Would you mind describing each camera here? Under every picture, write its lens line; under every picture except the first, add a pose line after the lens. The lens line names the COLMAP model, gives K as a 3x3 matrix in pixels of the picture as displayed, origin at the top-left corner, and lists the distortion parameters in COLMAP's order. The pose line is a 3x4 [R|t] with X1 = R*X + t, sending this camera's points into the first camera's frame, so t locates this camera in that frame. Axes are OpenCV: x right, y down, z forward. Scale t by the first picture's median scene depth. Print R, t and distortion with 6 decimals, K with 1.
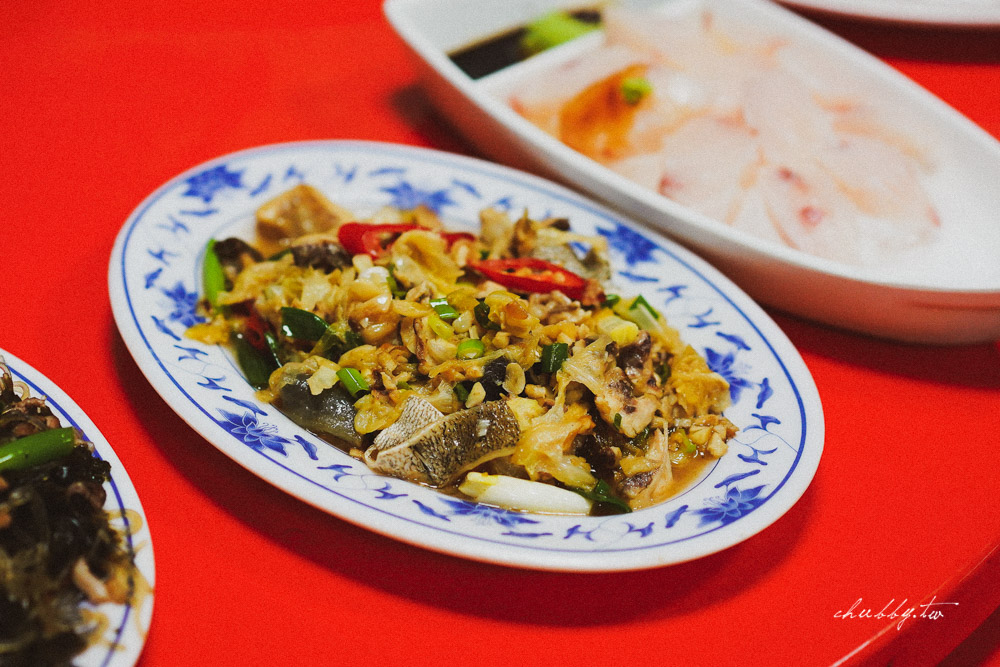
lens RADIAL K [[2512.0, 0, 498.7], [0, 2512.0, 333.0], [0, 0, 1]] dist [-0.042946, 0.000000]
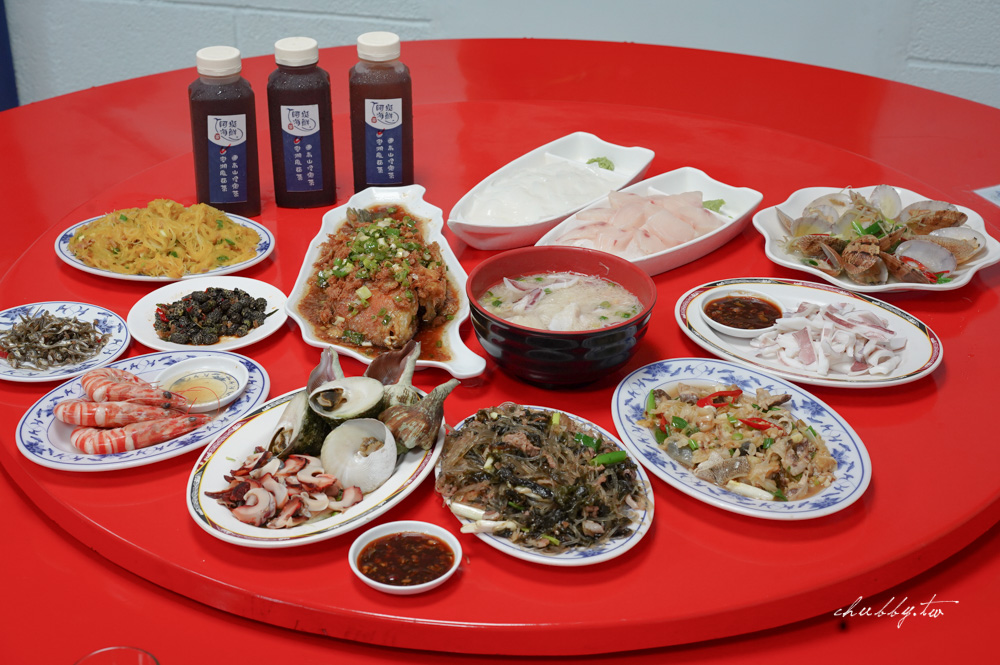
lens RADIAL K [[1582.0, 0, 499.9], [0, 1582.0, 332.2], [0, 0, 1]] dist [0.015193, 0.000000]
pose [[0.960800, 0.086624, -0.263362, 0.182766], [-0.111260, 0.990559, -0.080090, 0.059840], [0.253938, 0.106252, 0.961367, -0.720903]]
